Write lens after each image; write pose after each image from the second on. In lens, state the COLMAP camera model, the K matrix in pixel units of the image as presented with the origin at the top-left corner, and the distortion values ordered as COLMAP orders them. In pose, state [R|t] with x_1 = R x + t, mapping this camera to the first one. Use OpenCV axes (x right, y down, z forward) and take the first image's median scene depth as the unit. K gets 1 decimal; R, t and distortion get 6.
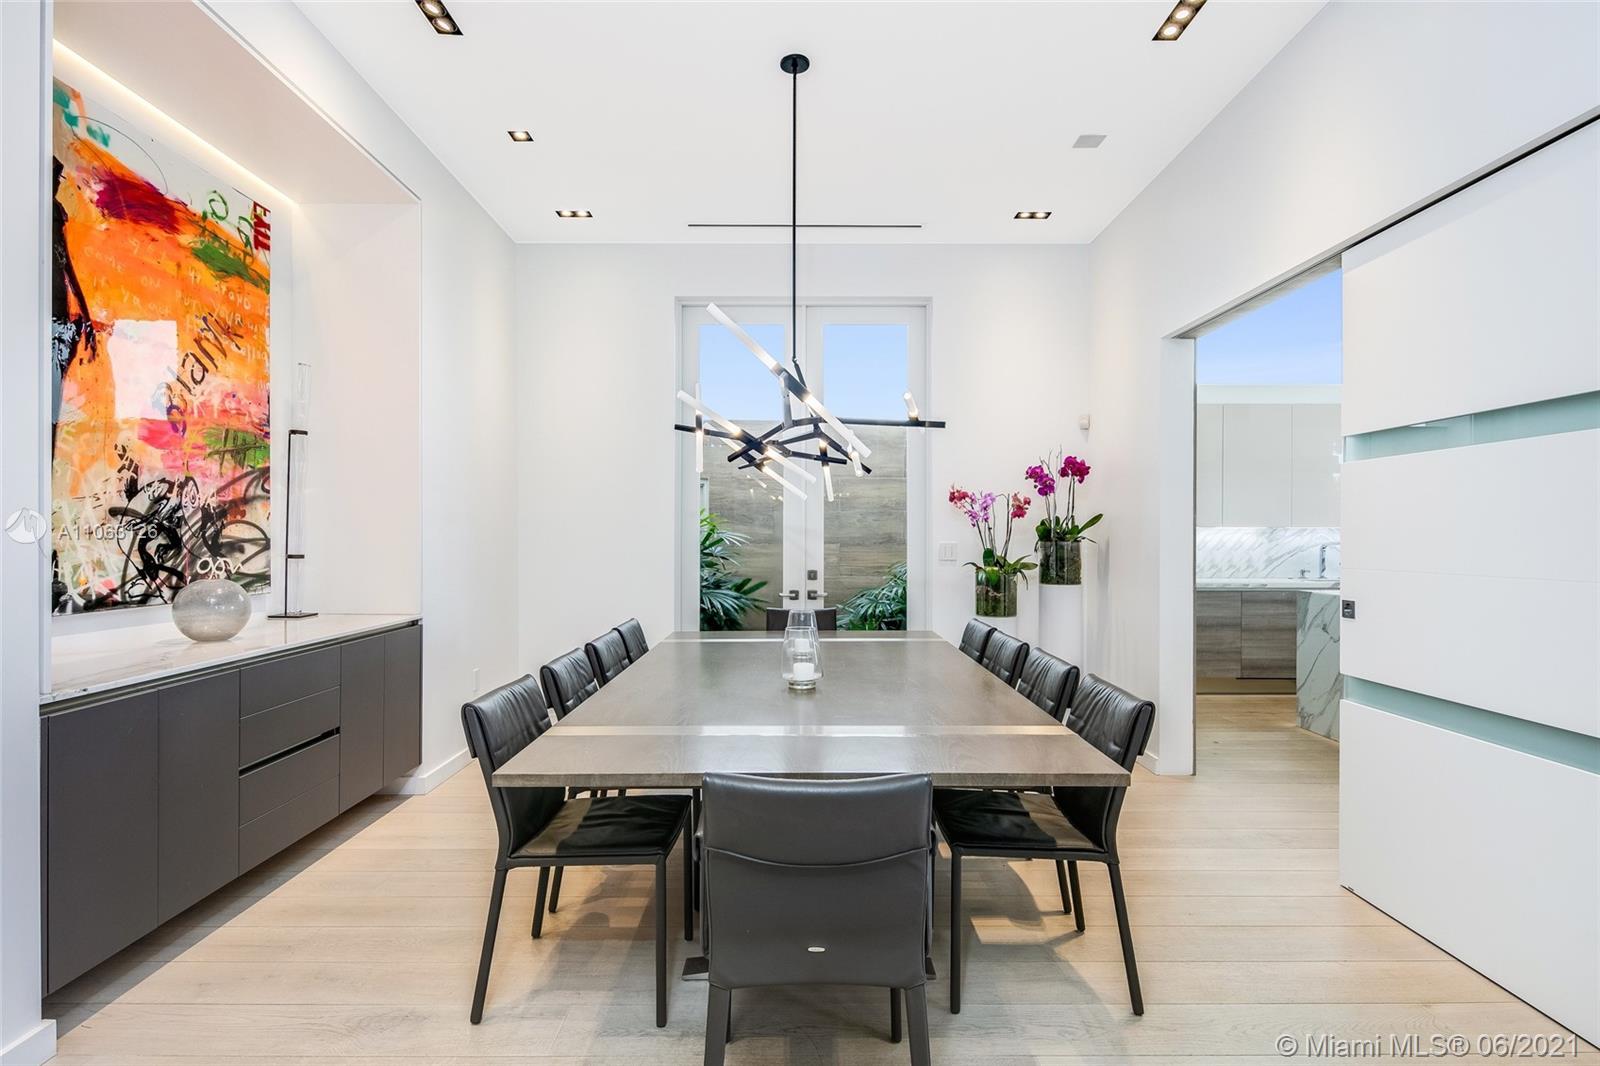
lens RADIAL K [[788.8, 0, 800.0], [0, 788.8, 533.0], [0, 0, 1]] dist [-0.001042, 0.000050]
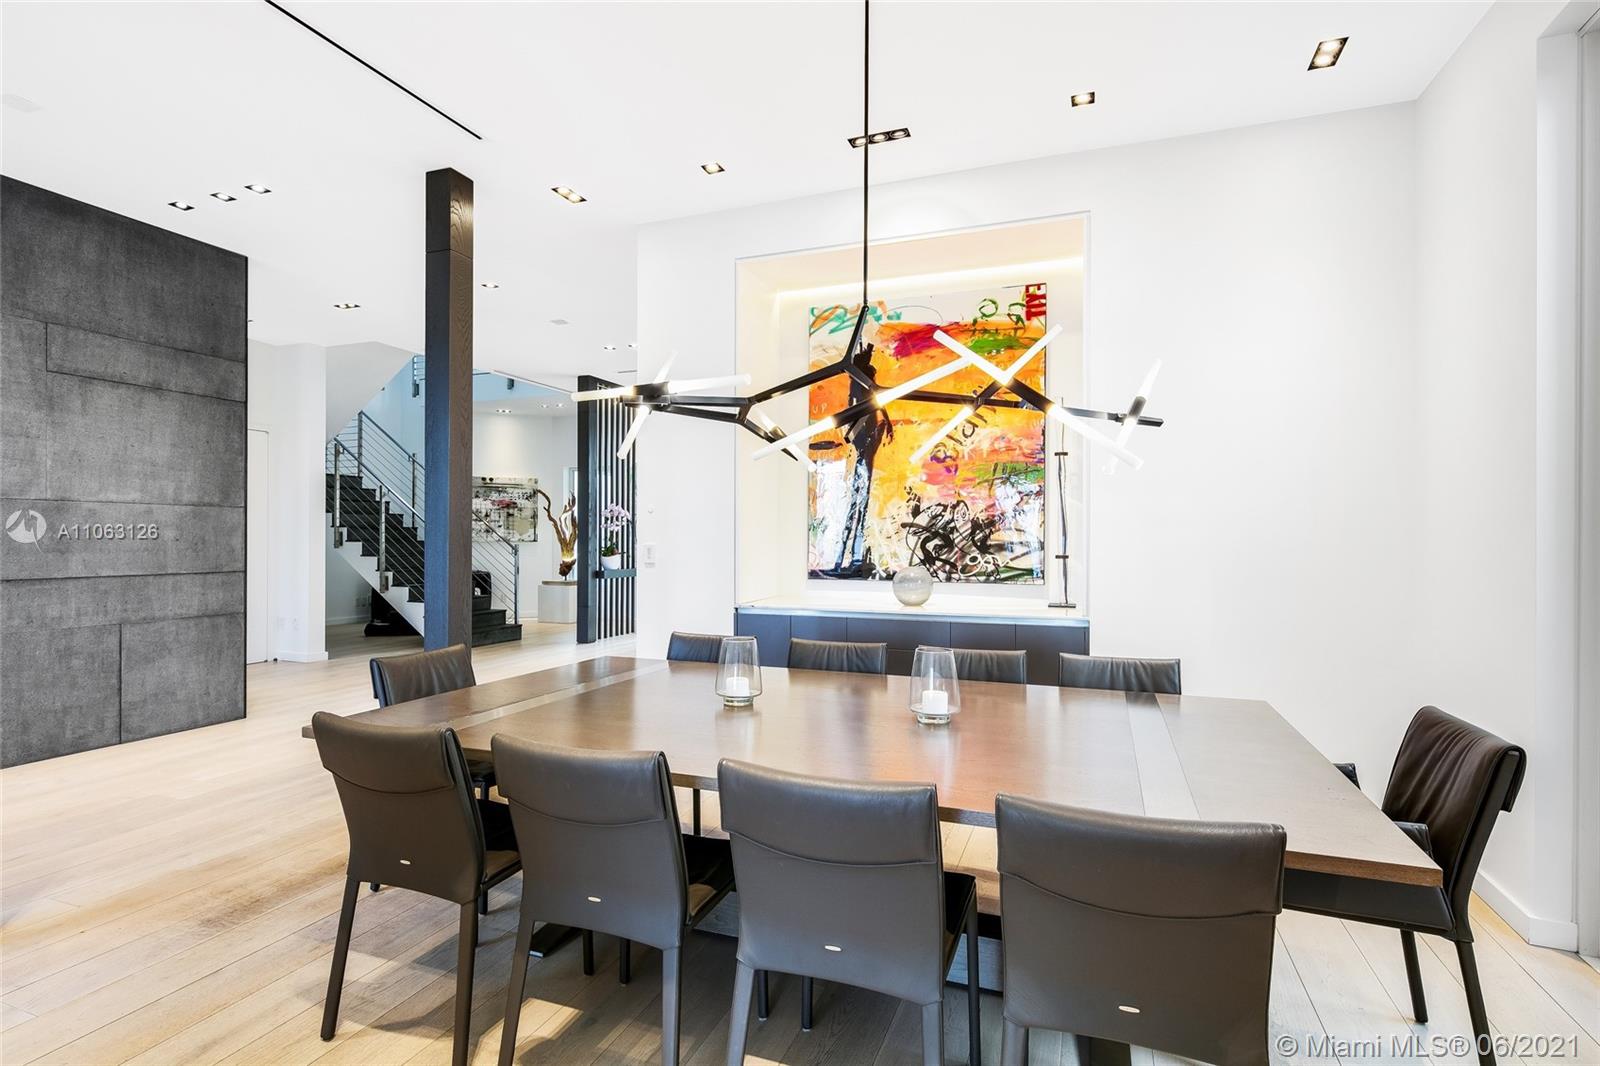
lens RADIAL K [[788.8, 0, 800.0], [0, 788.8, 533.0], [0, 0, 1]] dist [-0.001042, 0.000050]
pose [[-0.364110, -0.005067, -0.931342, 0.756441], [0.000370, 0.999984, -0.005585, -0.000060], [0.931356, -0.002378, -0.364103, 1.273554]]
